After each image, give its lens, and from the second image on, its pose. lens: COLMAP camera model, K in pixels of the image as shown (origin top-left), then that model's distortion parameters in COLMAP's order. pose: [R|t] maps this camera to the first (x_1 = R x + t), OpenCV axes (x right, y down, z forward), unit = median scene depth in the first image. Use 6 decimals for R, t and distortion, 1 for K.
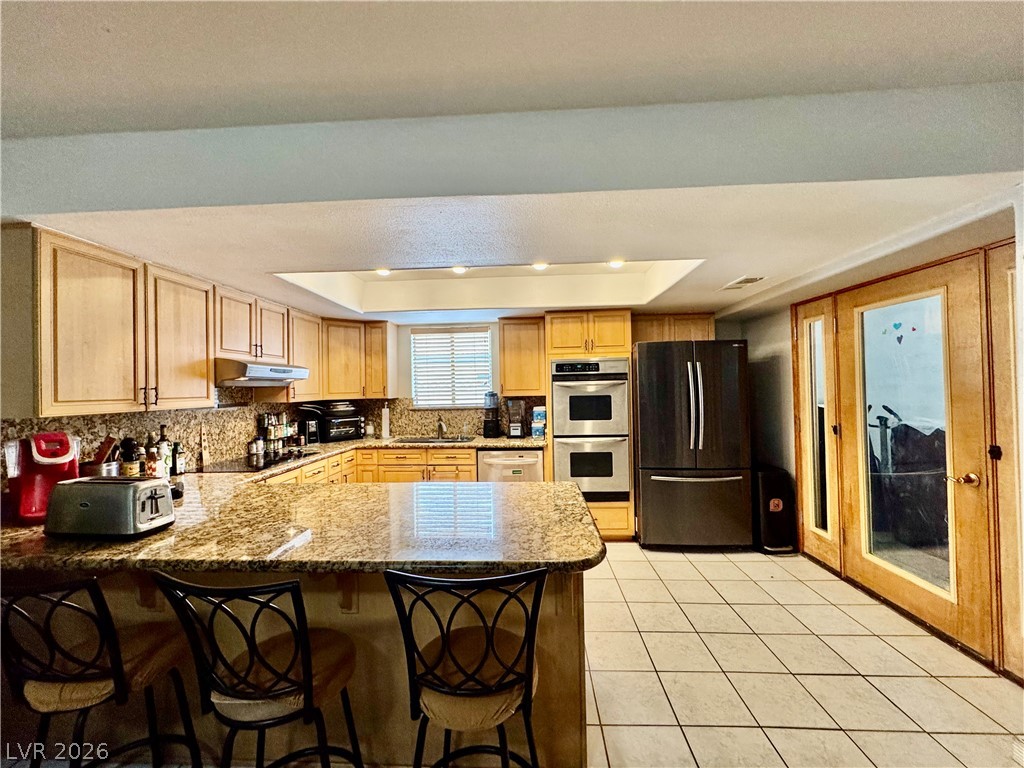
lens RADIAL K [[410.2, 0, 514.0], [0, 410.2, 384.1], [0, 0, 1]] dist [-0.002265, 0.000429]
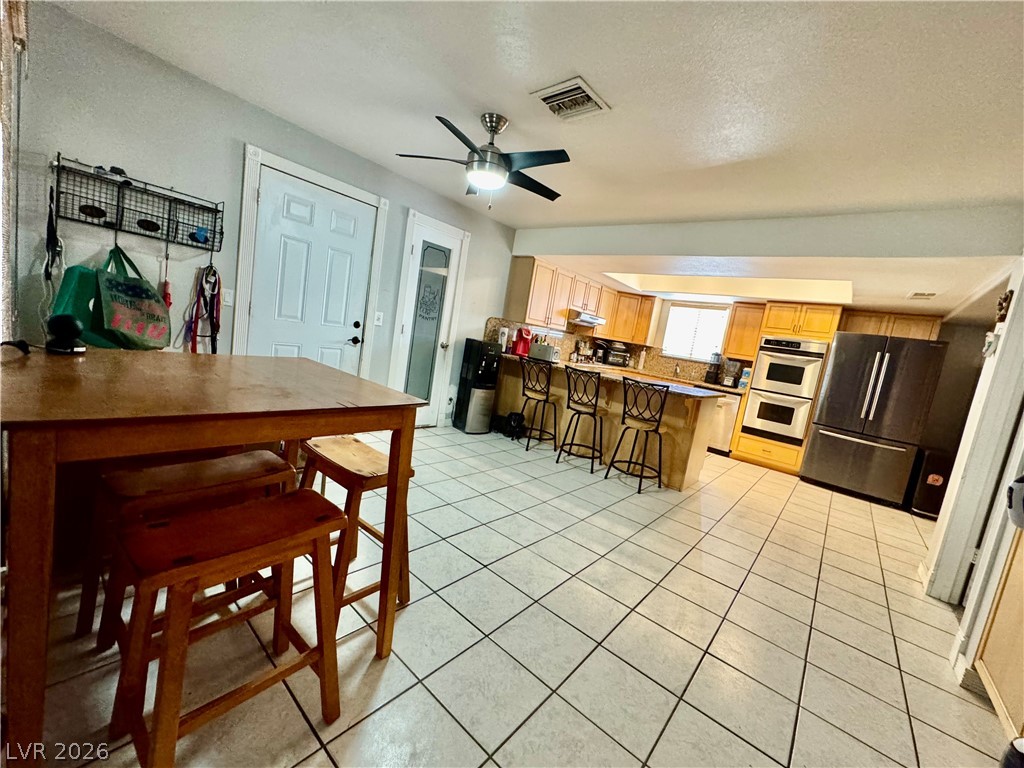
lens RADIAL K [[410.2, 0, 512.0], [0, 410.2, 380.6], [0, 0, 1]] dist [-0.002265, 0.000429]
pose [[0.781113, 0.213571, -0.586728, 0.282232], [-0.168071, 0.976918, 0.131848, 0.053199], [0.601344, -0.004376, 0.798978, -0.664024]]
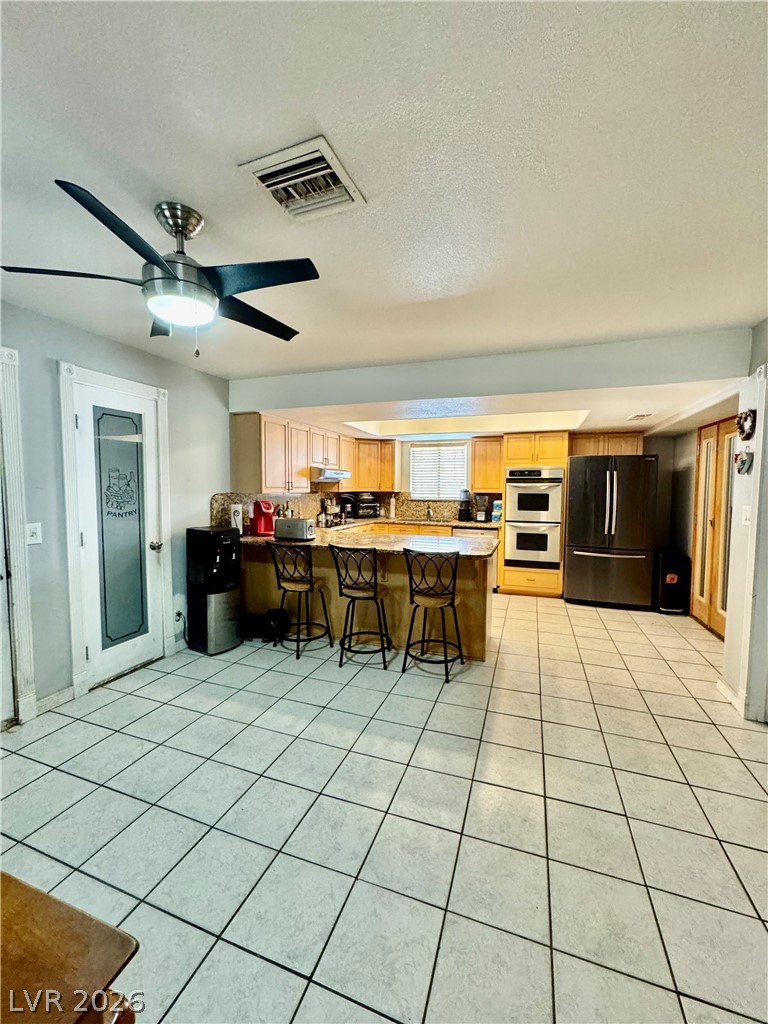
lens RADIAL K [[410.2, 0, 386.1], [0, 410.2, 510.9], [0, 0, 1]] dist [-0.002265, 0.000429]
pose [[0.956496, 0.042171, -0.288683, 0.110812], [-0.021948, 0.997095, 0.072936, -0.003856], [0.290920, -0.063427, 0.954643, -0.500672]]
